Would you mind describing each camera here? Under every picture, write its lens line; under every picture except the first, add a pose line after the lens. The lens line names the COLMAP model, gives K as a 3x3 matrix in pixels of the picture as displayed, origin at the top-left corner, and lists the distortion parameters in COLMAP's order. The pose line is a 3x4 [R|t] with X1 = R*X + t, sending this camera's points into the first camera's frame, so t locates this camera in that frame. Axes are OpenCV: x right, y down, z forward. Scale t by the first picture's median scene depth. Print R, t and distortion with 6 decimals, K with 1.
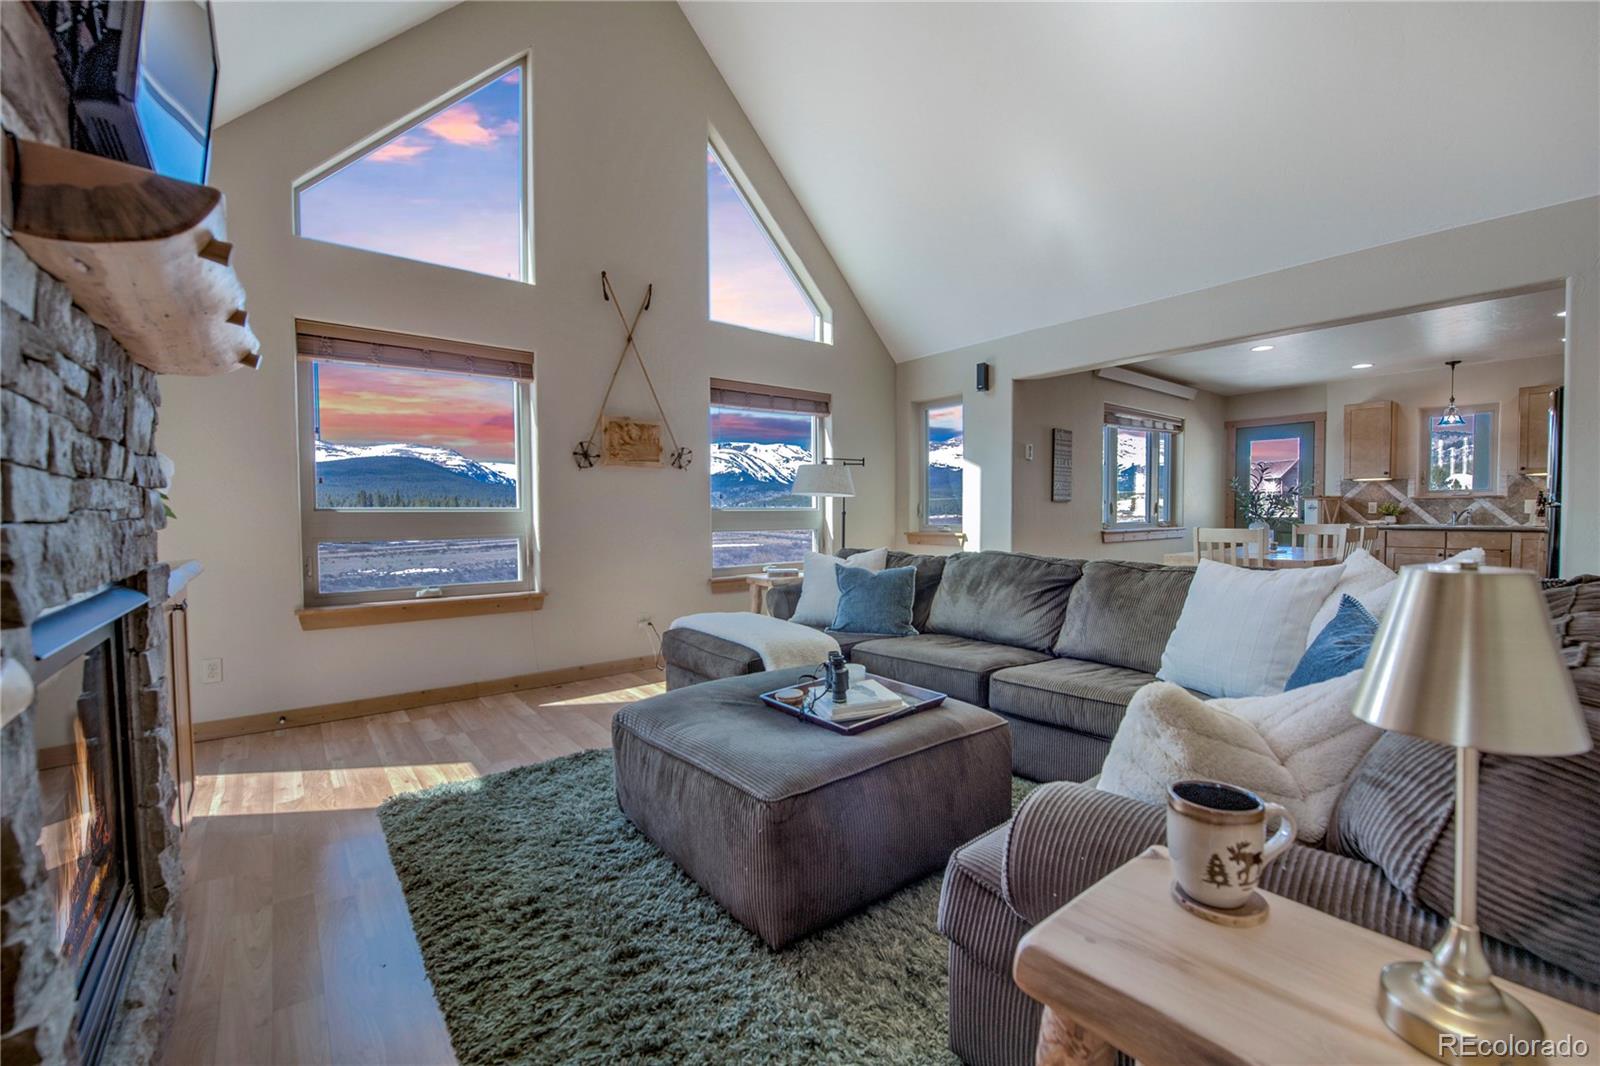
lens RADIAL K [[660.0, 0, 798.1], [0, 660.0, 534.1], [0, 0, 1]] dist [-0.013650, -0.003474]
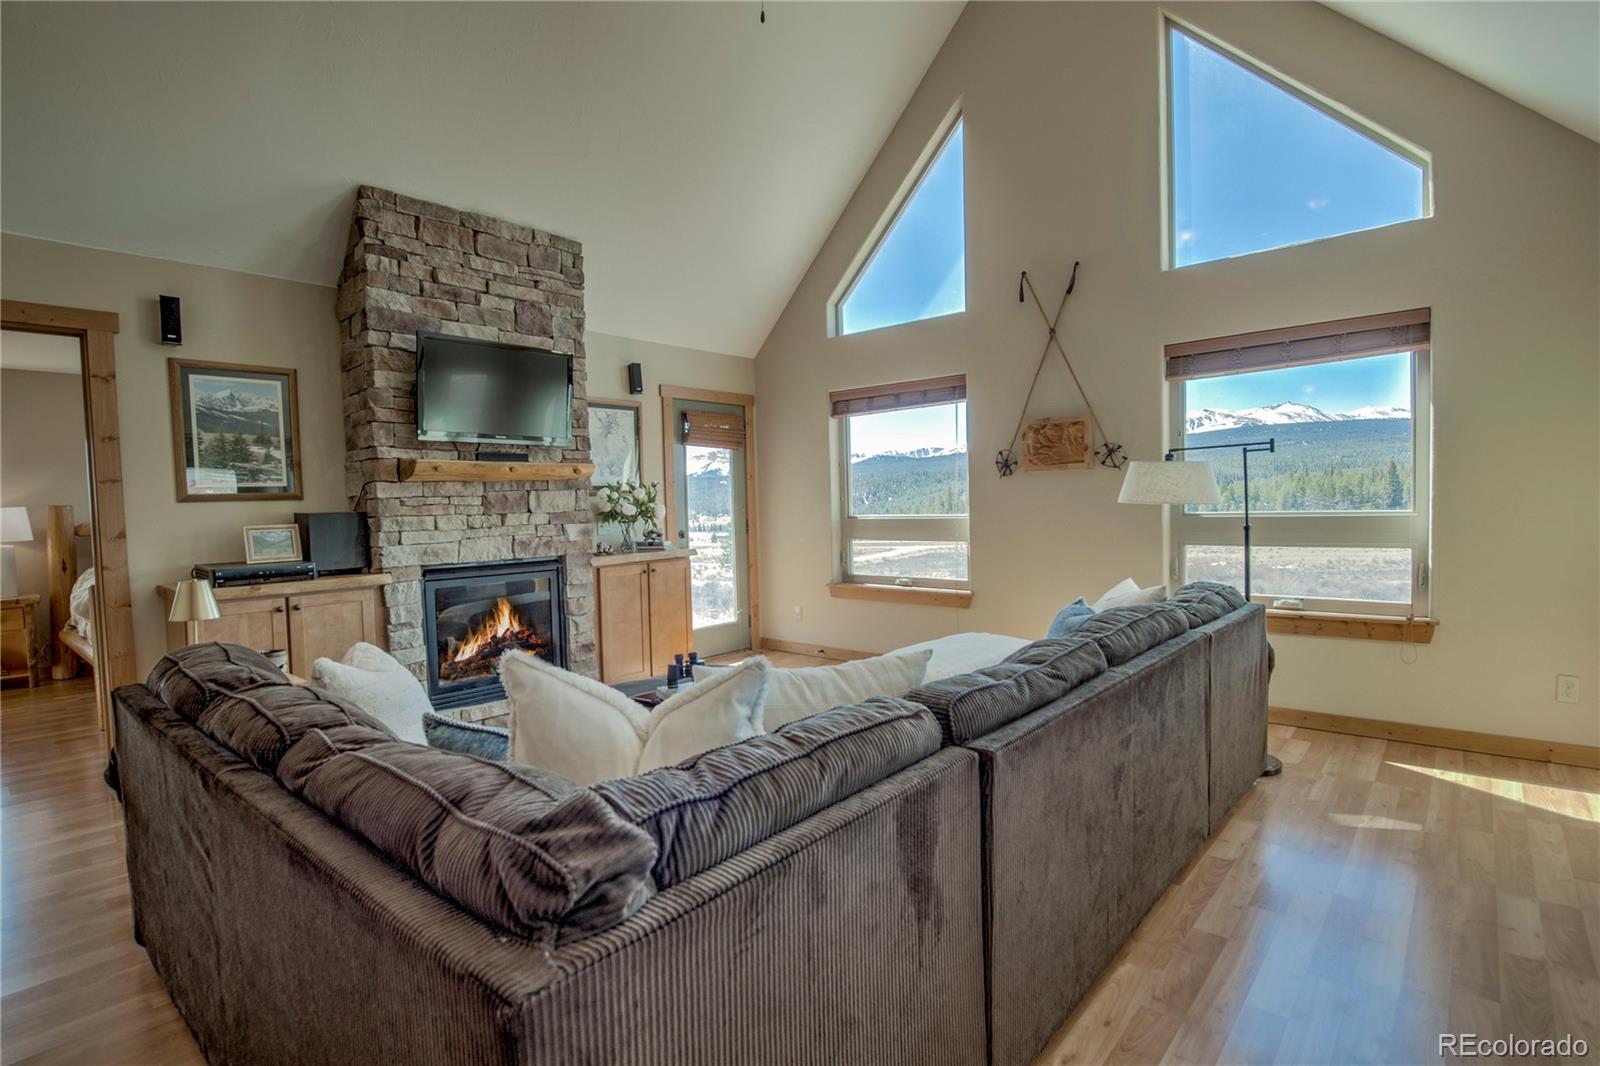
lens RADIAL K [[767.7, 0, 797.8], [0, 767.7, 538.1], [0, 0, 1]] dist [-0.006343, -0.001027]
pose [[0.184688, 0.042163, -0.981892, 0.923873], [-0.010846, 0.999106, 0.040862, -0.059436], [0.982737, 0.003103, 0.184980, 0.557227]]
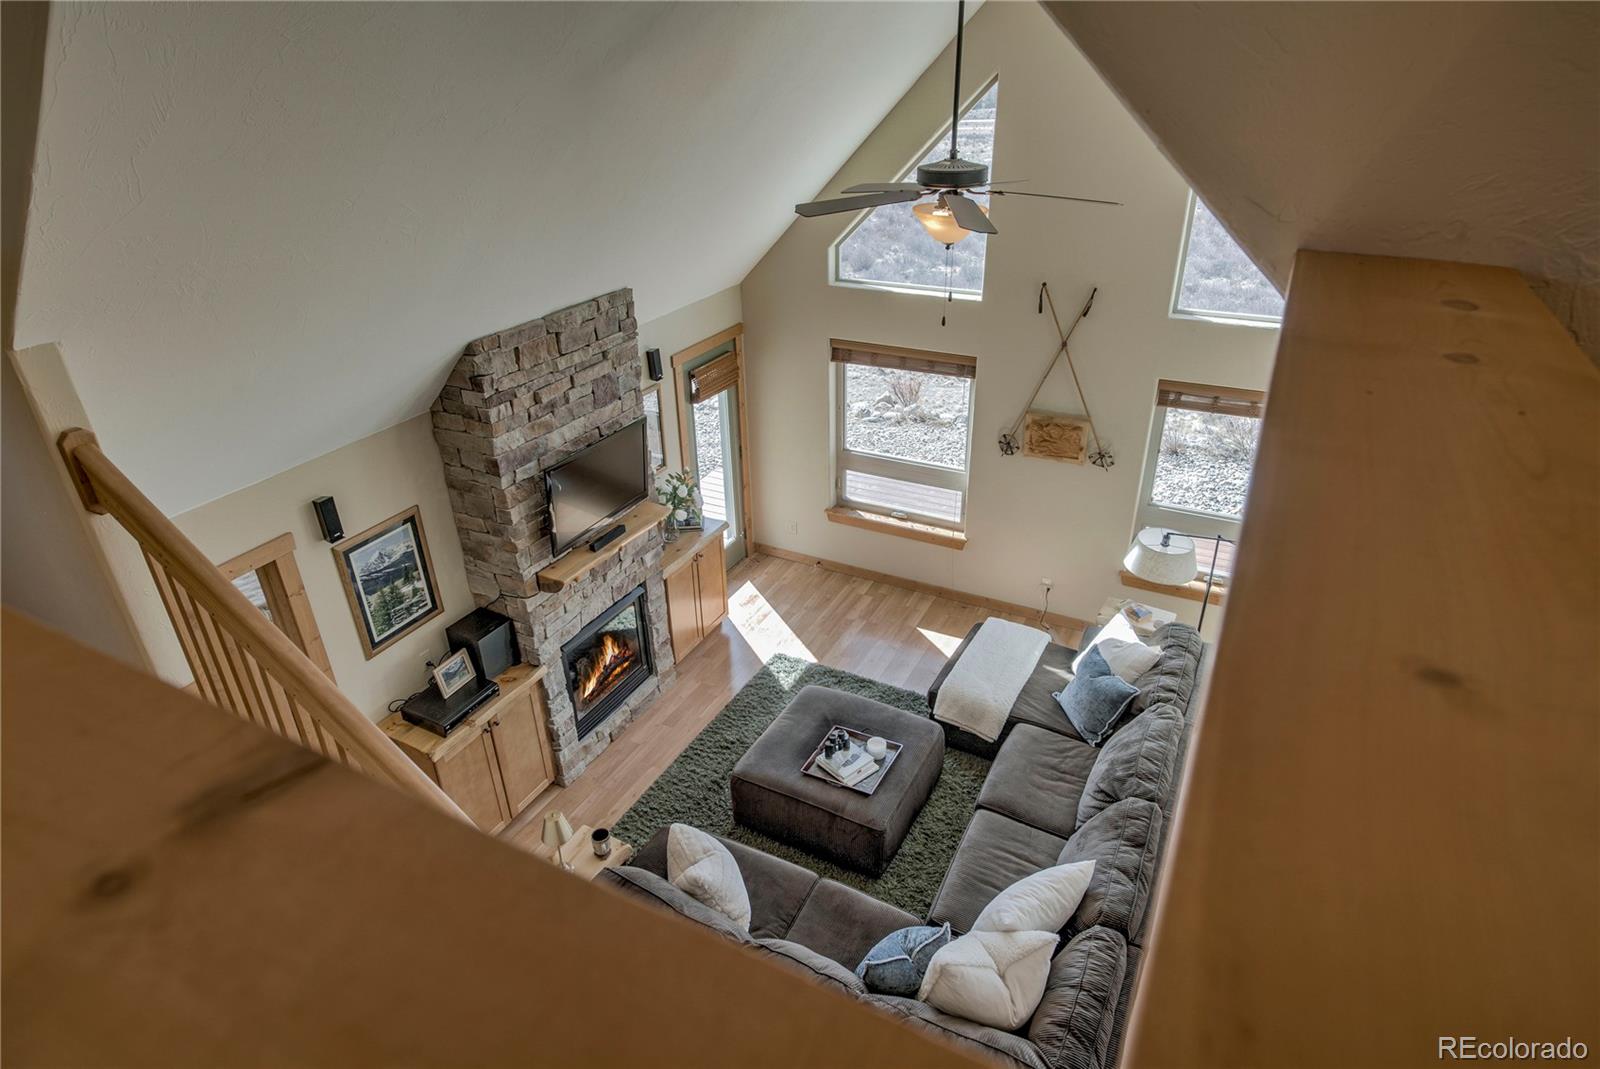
lens RADIAL K [[885.2, 0, 792.9], [0, 885.2, 532.6], [0, 0, 1]] dist [-0.001230, -0.001380]
pose [[0.405917, 0.420211, -0.811575, 1.007872], [-0.008161, 0.889657, 0.456557, -0.818458], [0.913874, -0.178701, 0.364556, 0.072478]]
